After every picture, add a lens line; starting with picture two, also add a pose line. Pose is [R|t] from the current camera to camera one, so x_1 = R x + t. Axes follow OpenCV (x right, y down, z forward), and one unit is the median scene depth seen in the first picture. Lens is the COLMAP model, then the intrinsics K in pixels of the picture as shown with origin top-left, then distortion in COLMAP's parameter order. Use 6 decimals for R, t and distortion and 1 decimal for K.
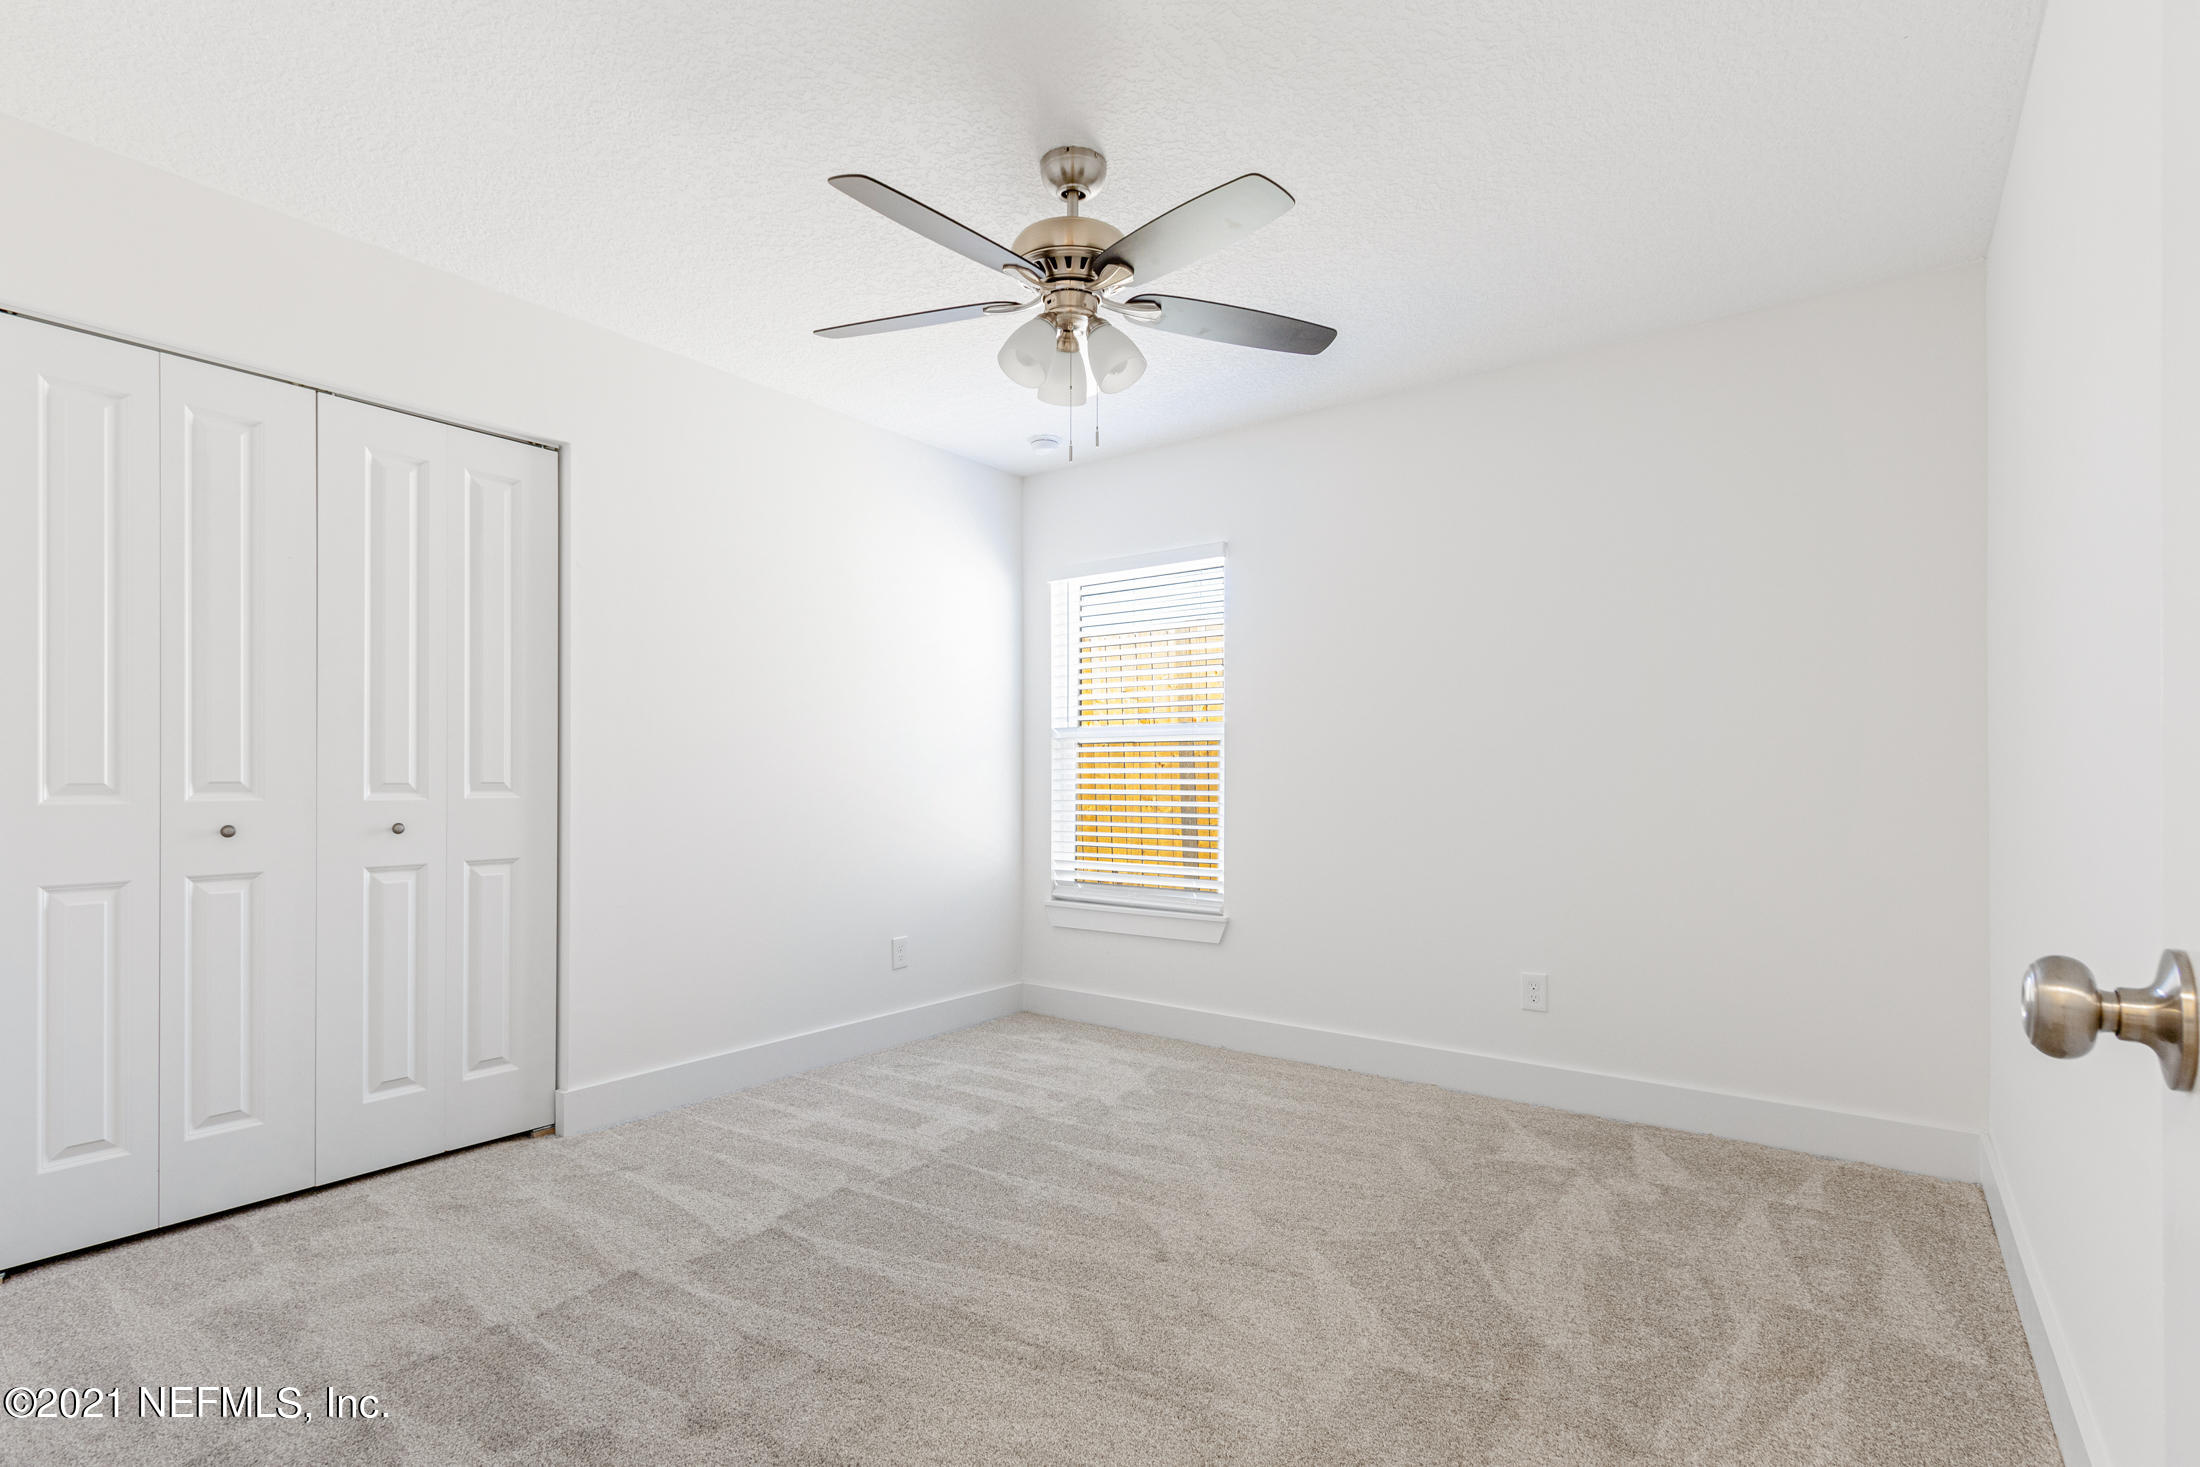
lens RADIAL K [[1009.8, 0, 1089.1], [0, 1009.8, 755.8], [0, 0, 1]] dist [0.001986, 0.000244]
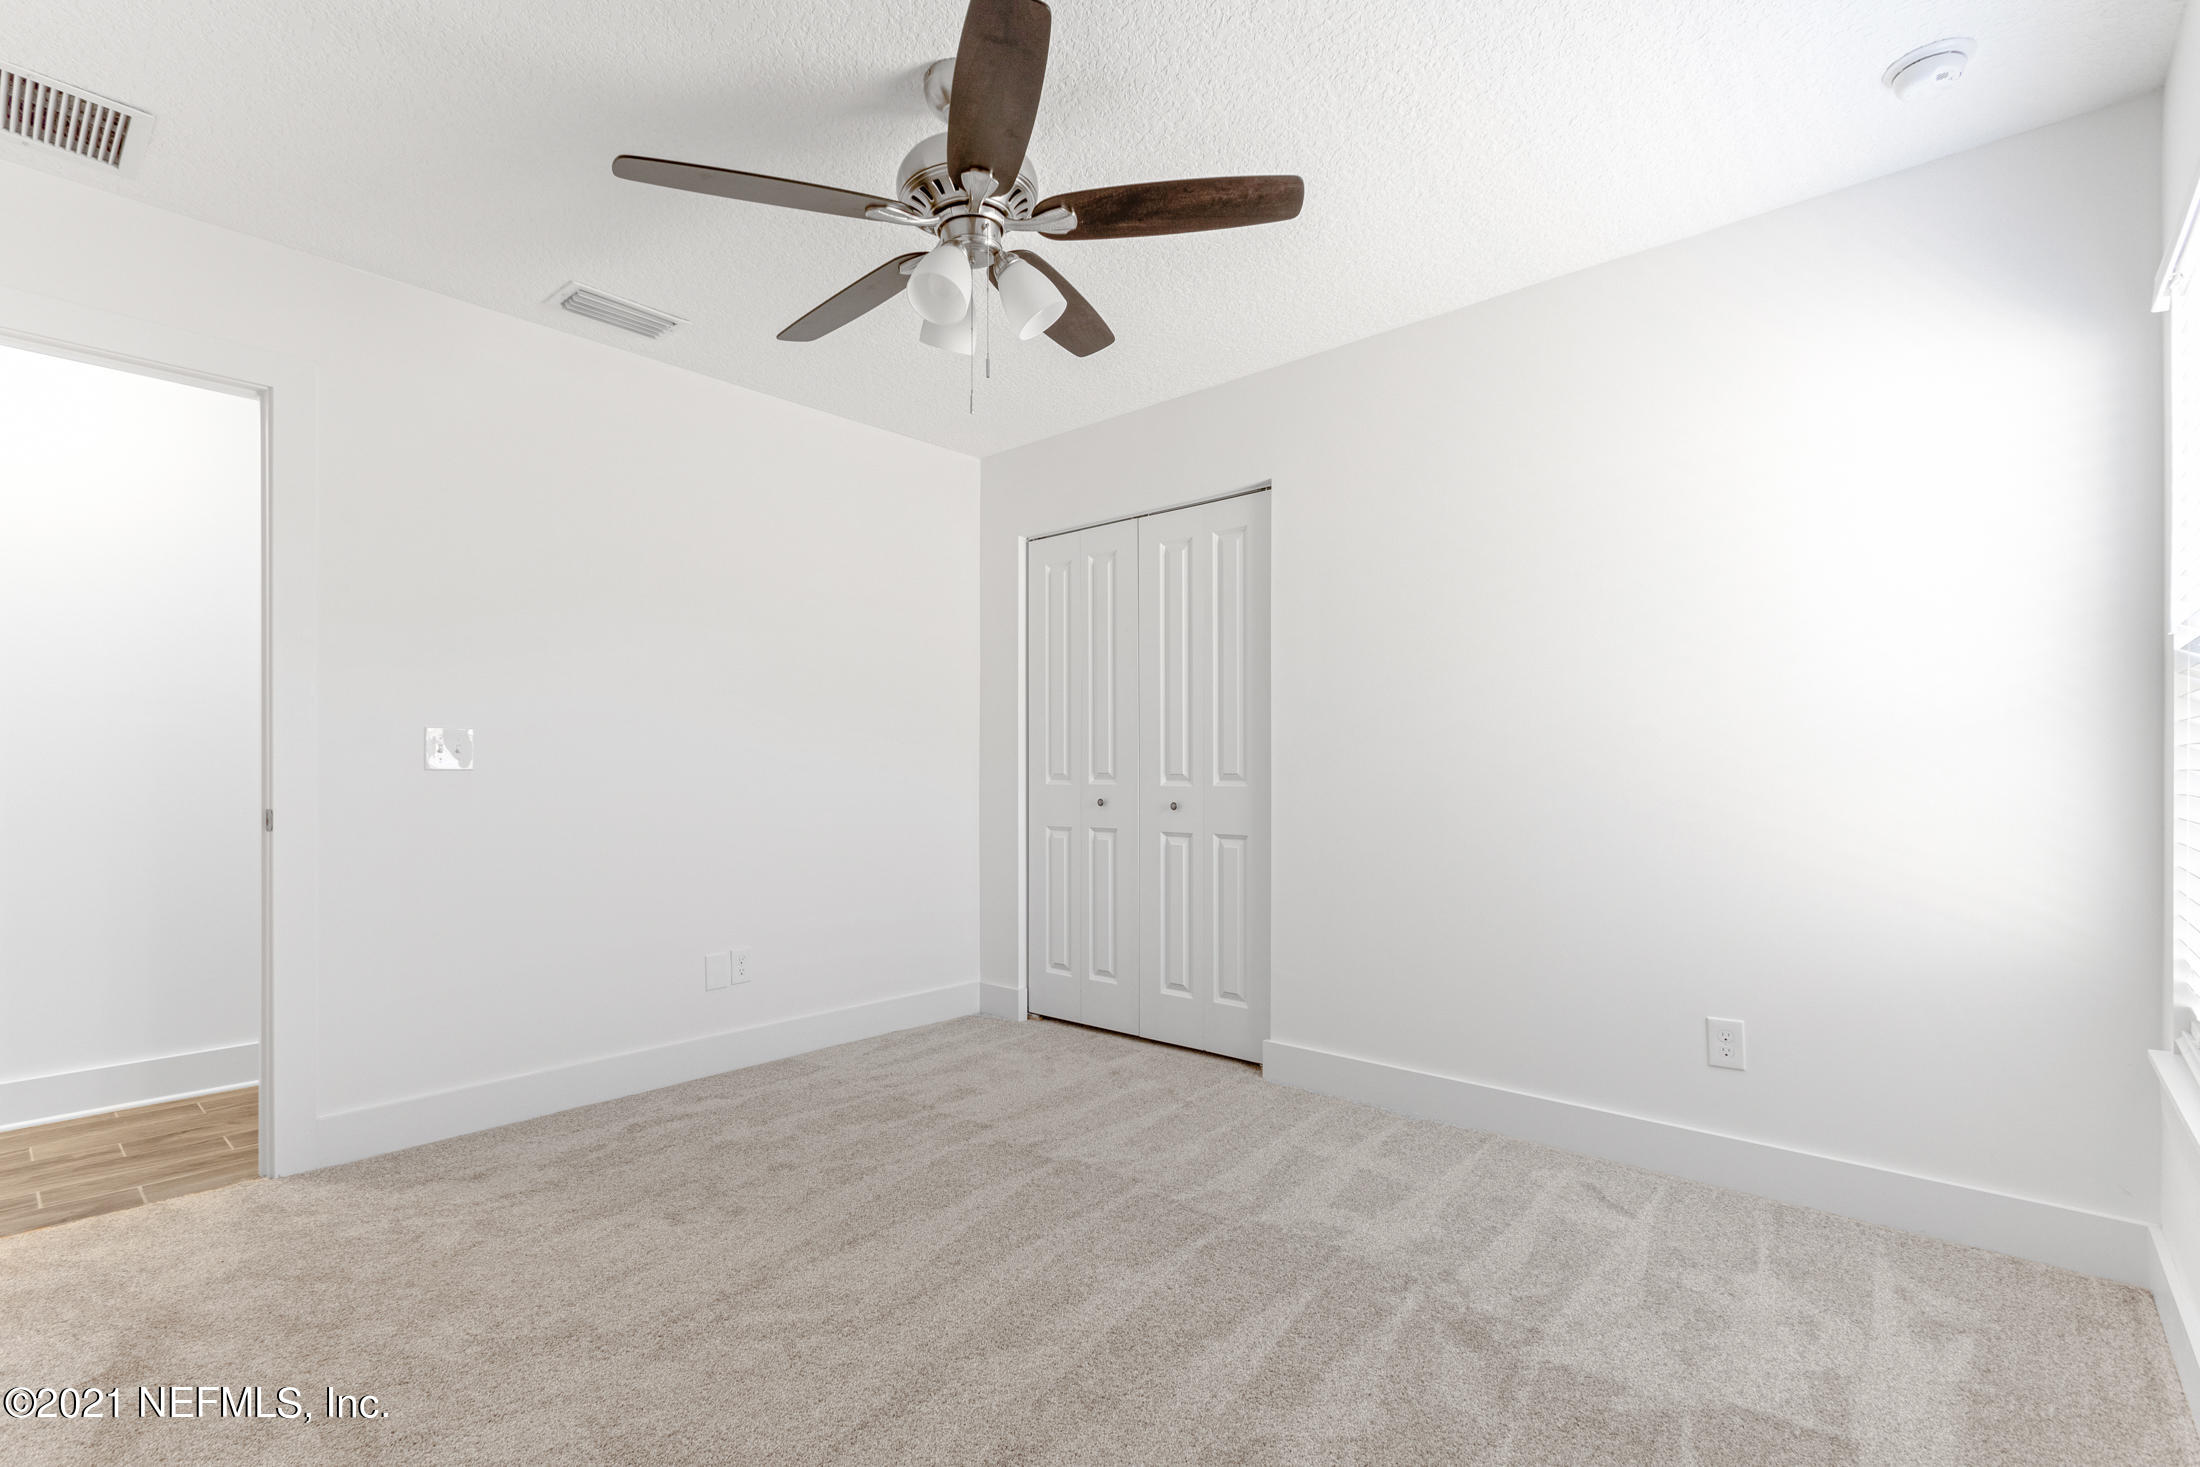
lens RADIAL K [[1009.8, 0, 1089.1], [0, 1009.8, 755.8], [0, 0, 1]] dist [0.001986, 0.000244]
pose [[-0.087190, -0.018965, -0.996011, 0.714136], [0.024040, 0.999488, -0.021135, 0.027922], [0.995902, -0.025787, -0.086689, 0.981532]]
